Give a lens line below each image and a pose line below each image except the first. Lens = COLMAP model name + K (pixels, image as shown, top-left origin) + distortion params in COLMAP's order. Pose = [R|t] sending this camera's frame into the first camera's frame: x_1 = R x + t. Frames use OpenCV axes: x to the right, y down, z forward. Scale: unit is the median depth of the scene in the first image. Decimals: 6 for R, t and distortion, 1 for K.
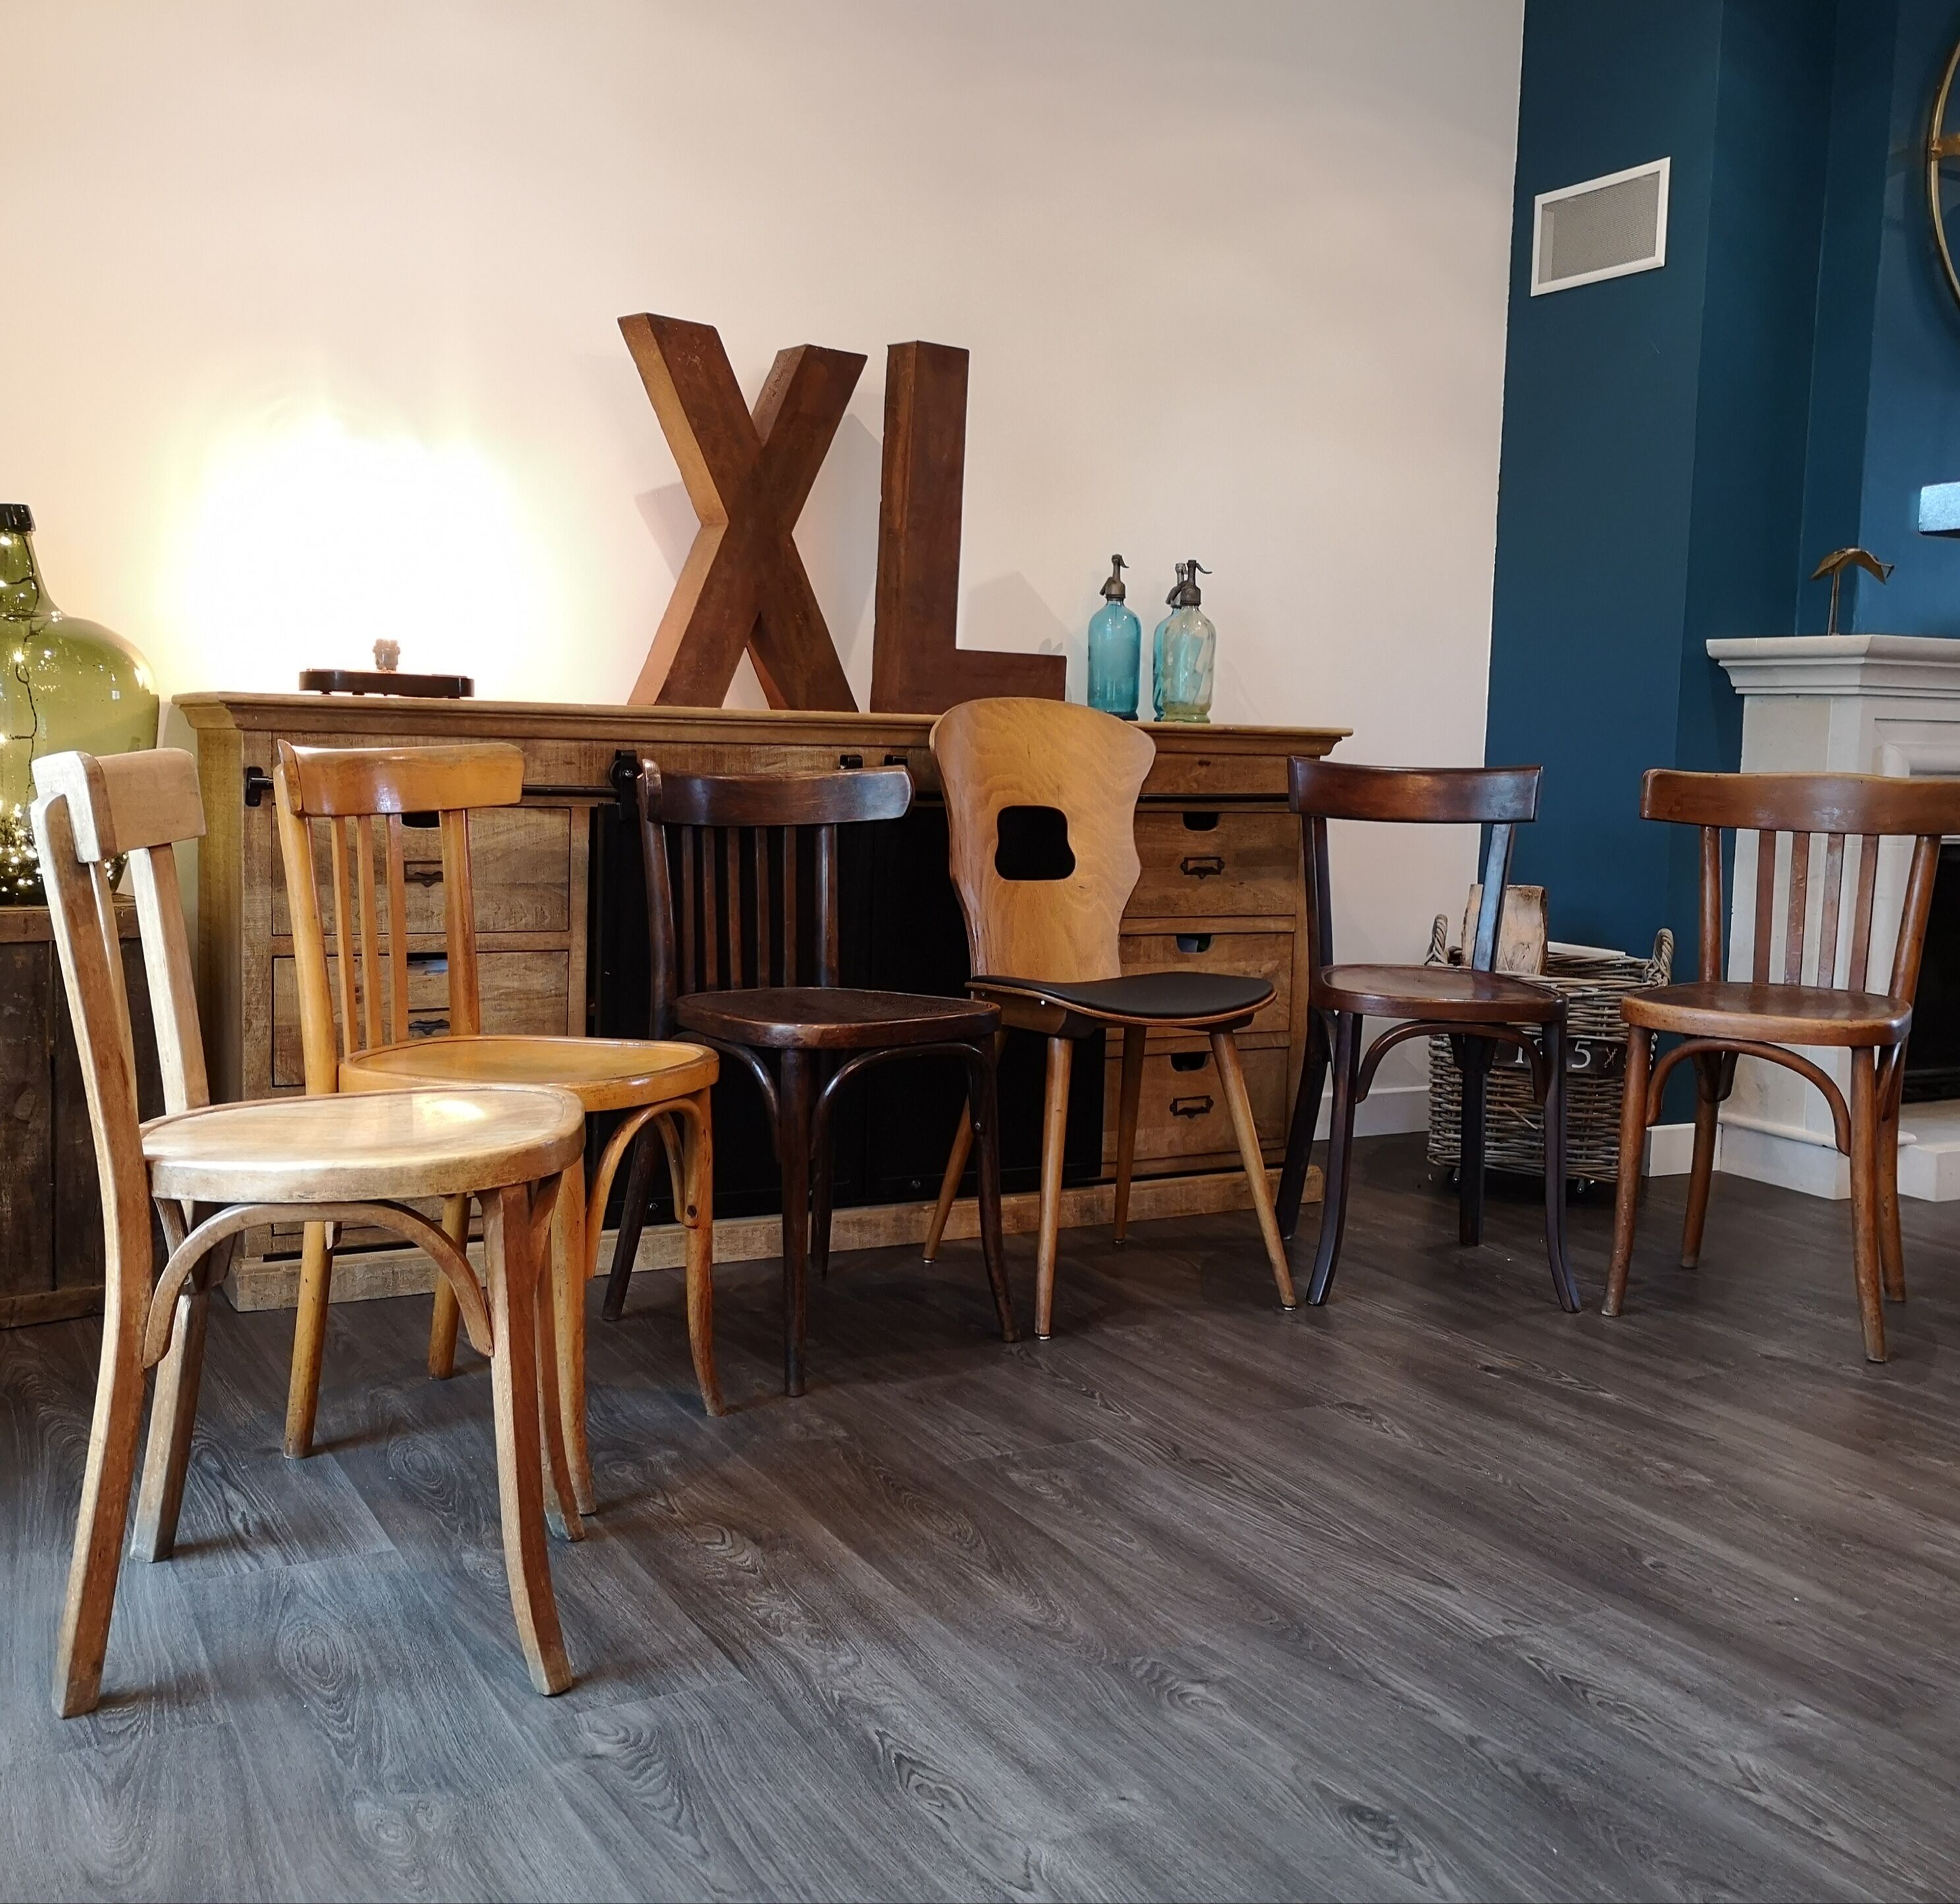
lens RADIAL K [[2105.3, 0, 986.6], [0, 2105.3, 916.5], [0, 0, 1]] dist [0.033853, -0.022890]
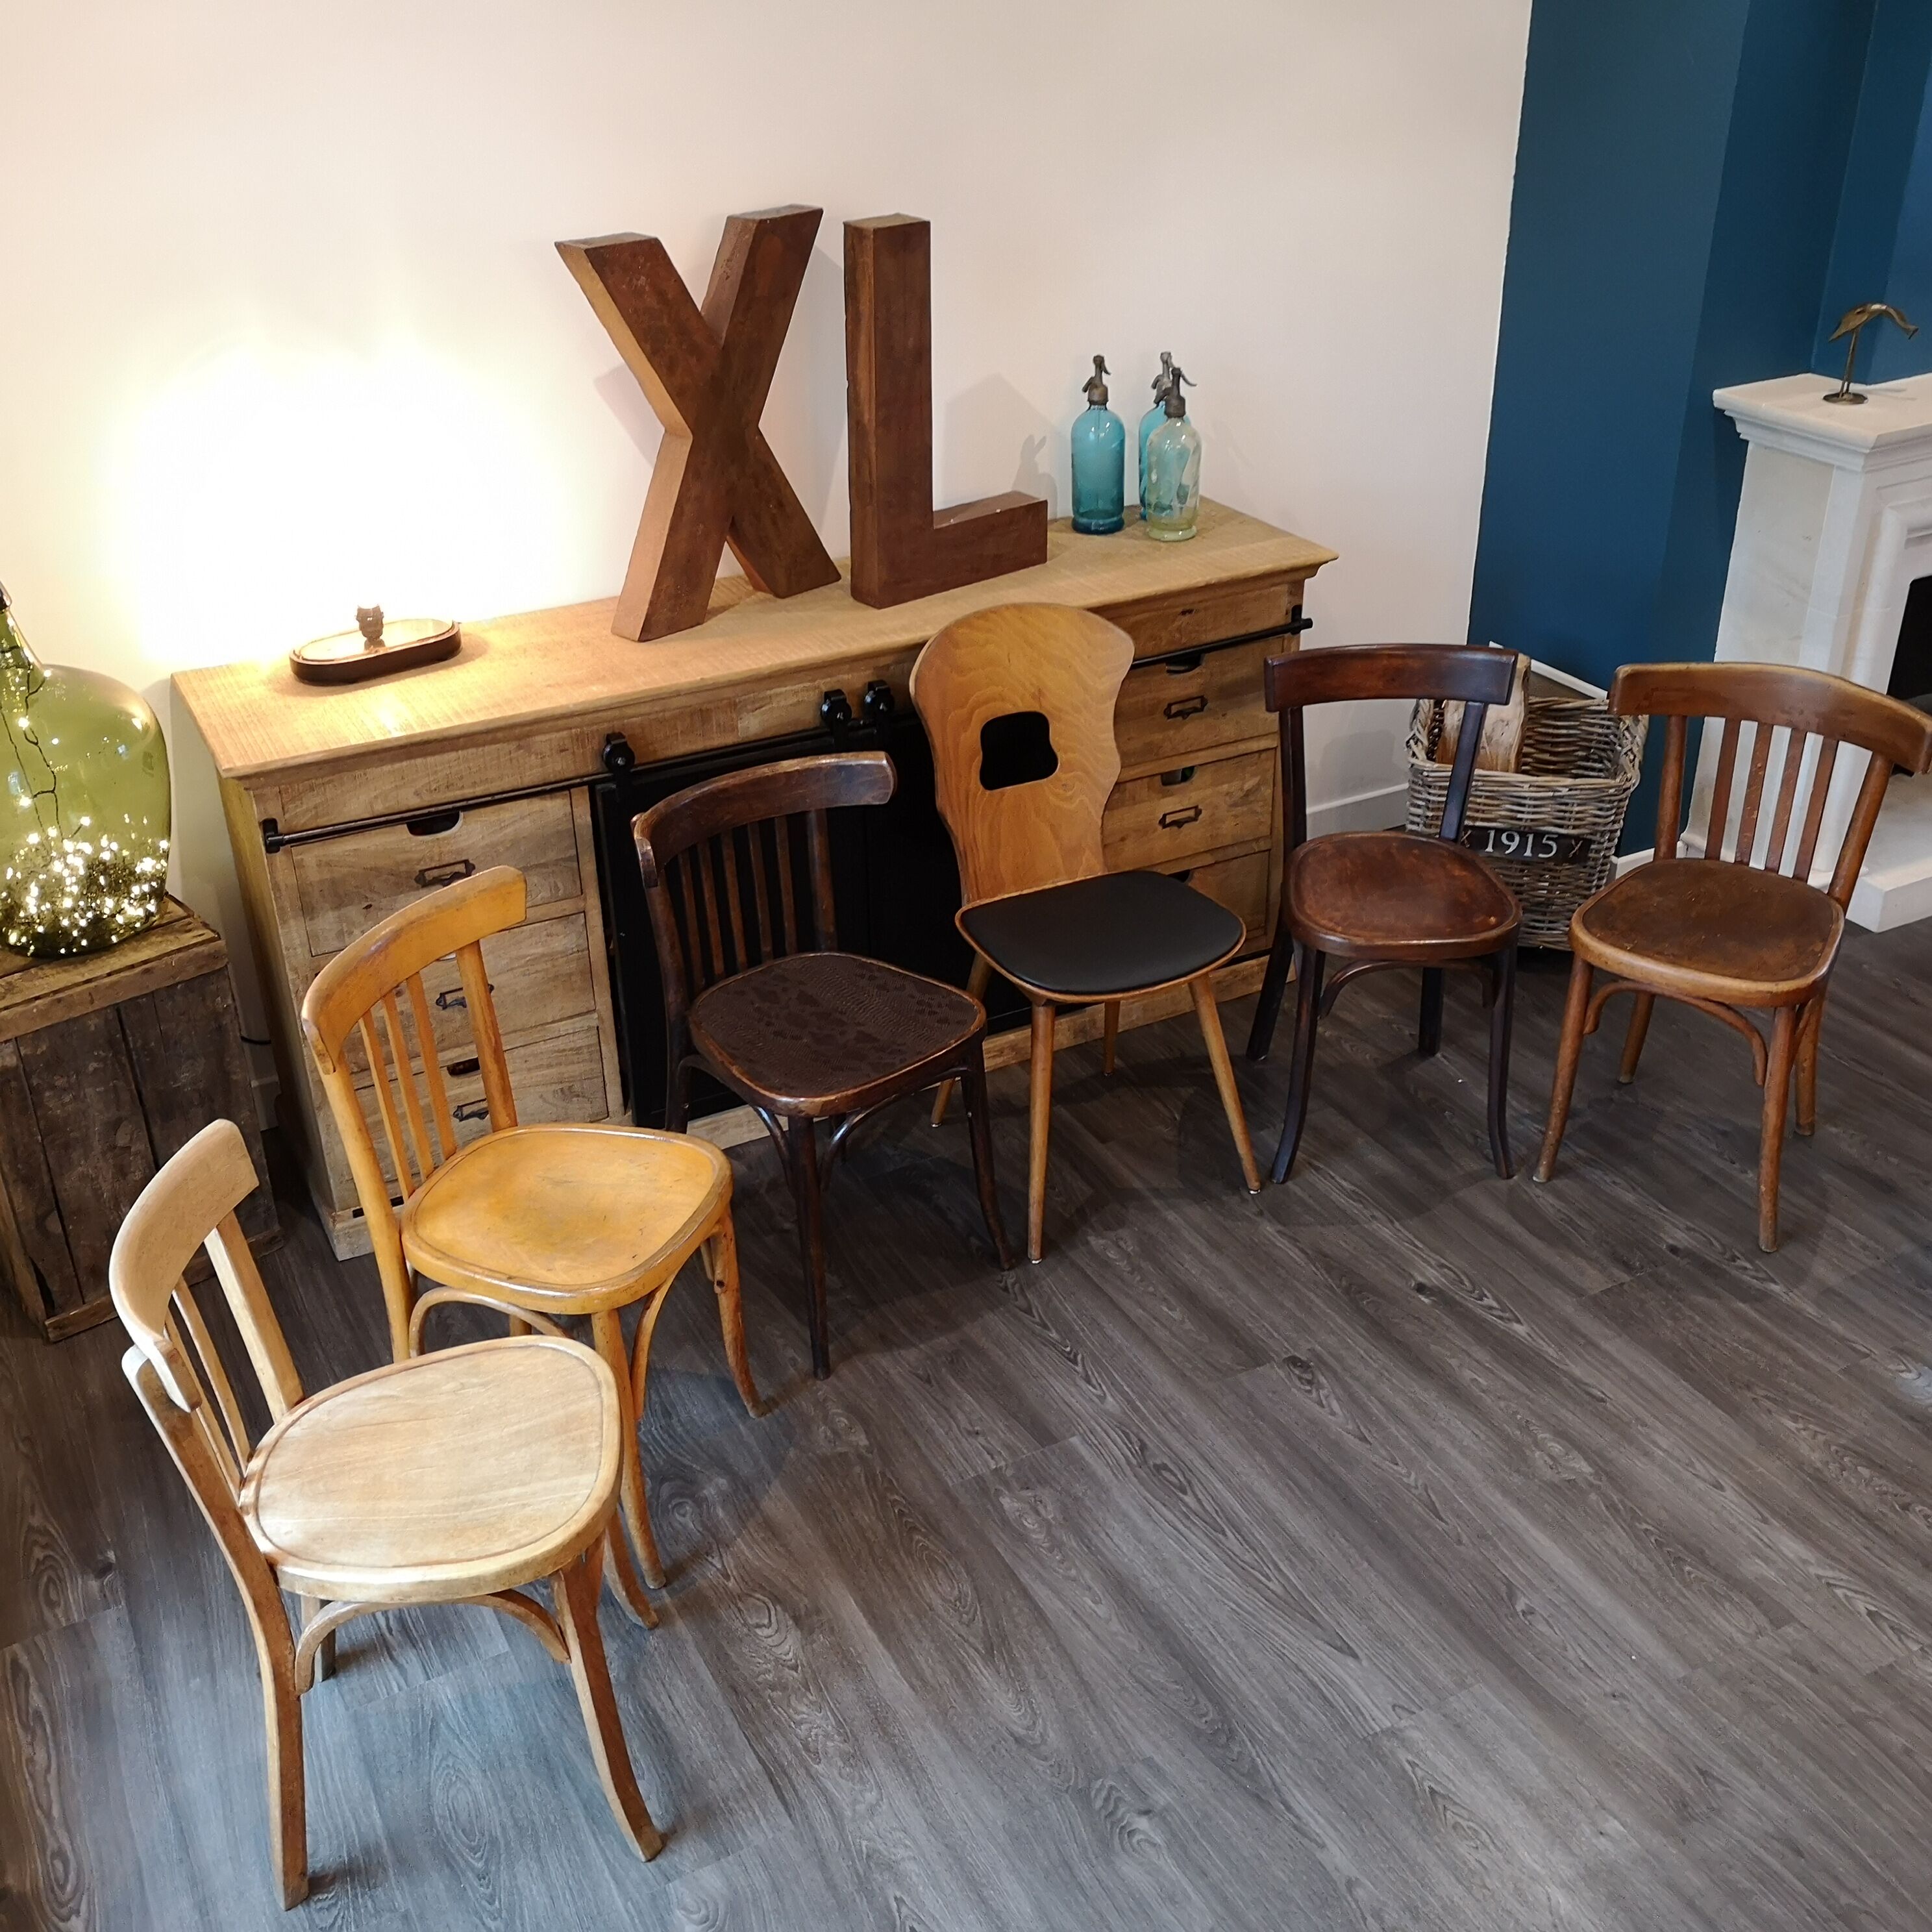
lens RADIAL K [[2080.2, 0, 975.5], [0, 2080.2, 960.2], [0, 0, 1]] dist [0.026539, -0.018295]
pose [[0.998863, -0.034585, -0.032821, 0.037081], [0.044826, 0.915754, 0.399230, -0.405244], [0.016249, -0.400247, 0.916263, 0.025342]]
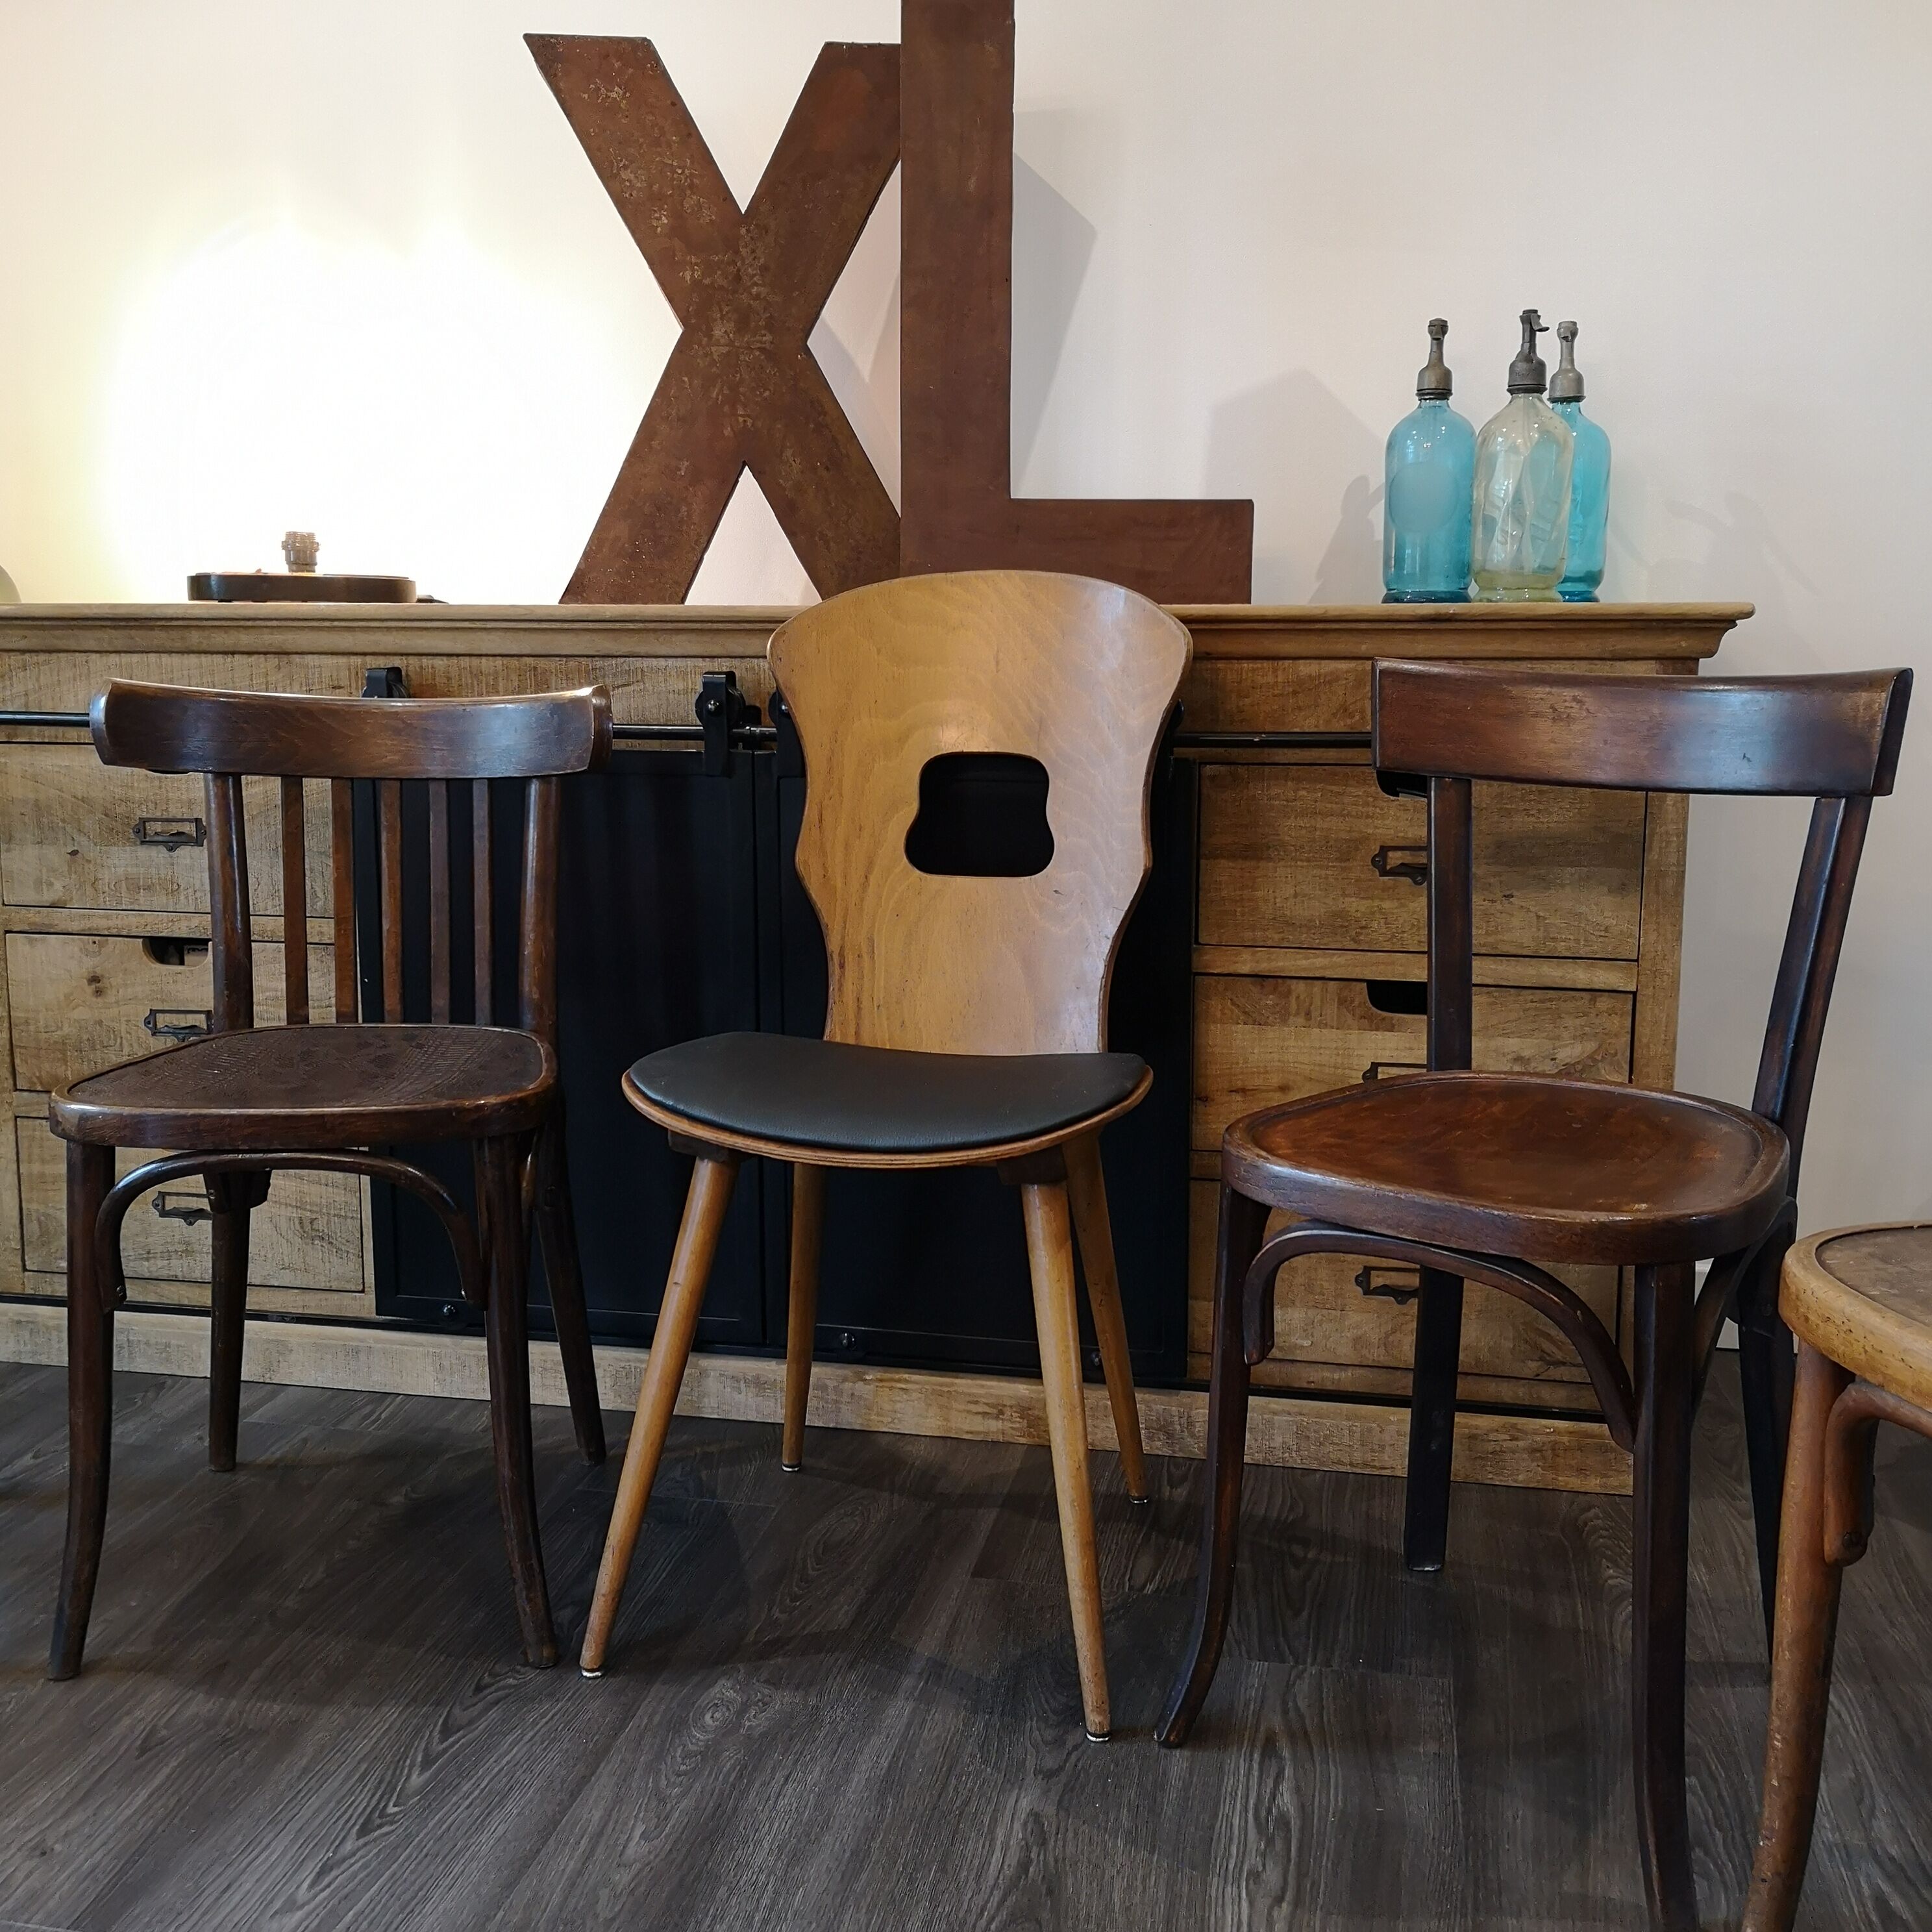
lens RADIAL K [[2081.3, 0, 958.7], [0, 2081.3, 941.5], [0, 0, 1]] dist [0.043452, -0.054445]
pose [[0.762128, 0.066823, -0.643969, 0.462735], [-0.039114, 0.997595, 0.057227, -0.037589], [0.646244, -0.018426, 0.762908, 0.631590]]
